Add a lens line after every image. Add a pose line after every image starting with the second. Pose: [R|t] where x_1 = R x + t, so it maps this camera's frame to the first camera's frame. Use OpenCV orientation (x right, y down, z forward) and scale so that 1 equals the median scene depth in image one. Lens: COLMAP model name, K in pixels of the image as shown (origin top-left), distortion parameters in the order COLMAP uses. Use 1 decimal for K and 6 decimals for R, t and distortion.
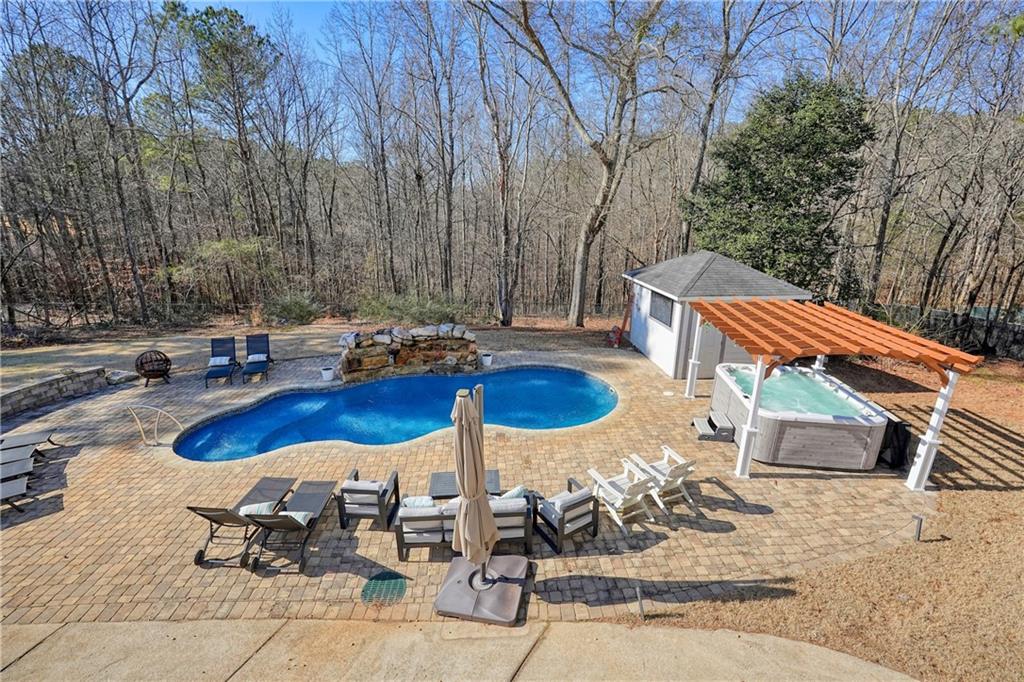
lens RADIAL K [[453.3, 0, 512.0], [0, 453.3, 341.0], [0, 0, 1]] dist [-0.003110, -0.000157]
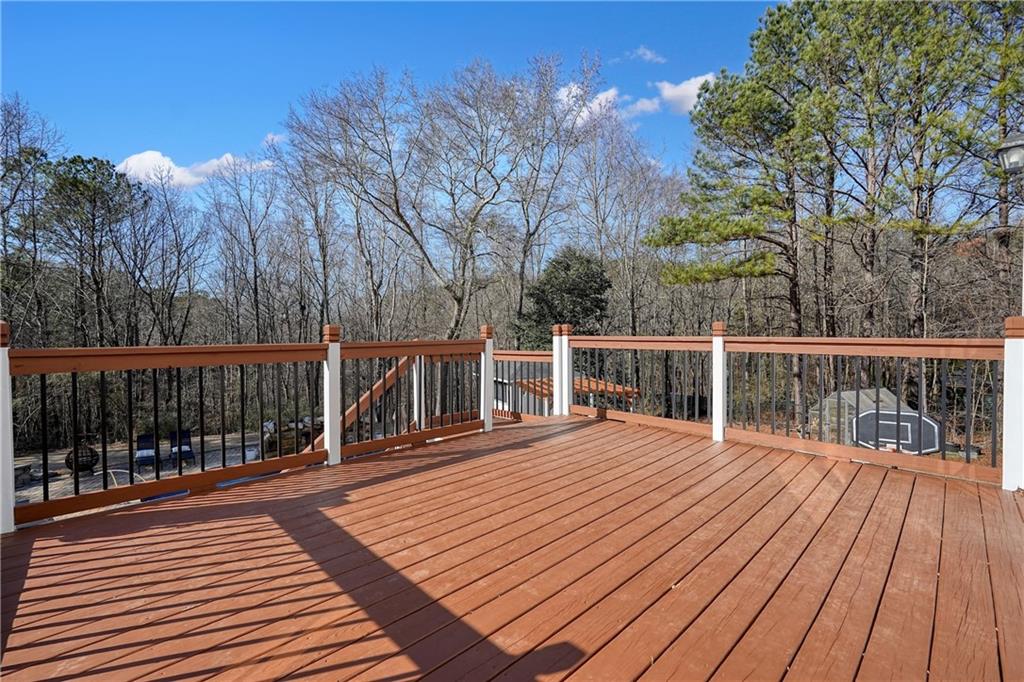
lens RADIAL K [[448.7, 0, 512.0], [0, 448.7, 341.0], [0, 0, 1]] dist [-0.002865, 0.000051]
pose [[0.949619, -0.017519, 0.312918, -0.096143], [0.101318, 0.961985, -0.253614, 0.151748], [-0.296579, 0.272541, 0.915293, -0.424987]]
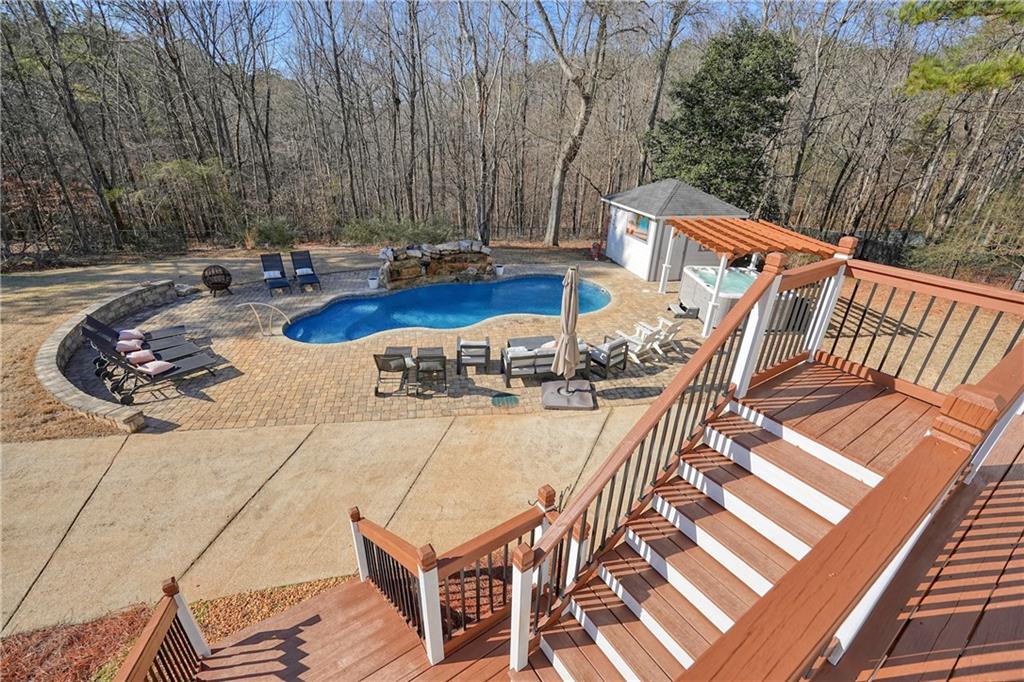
lens RADIAL K [[454.1, 0, 512.0], [0, 454.1, 341.0], [0, 0, 1]] dist [-0.011466, 0.006328]
pose [[0.988860, -0.039726, 0.143449, -0.212765], [0.017428, 0.987999, 0.153474, 0.044504], [-0.147825, -0.149264, 0.977685, -0.231513]]
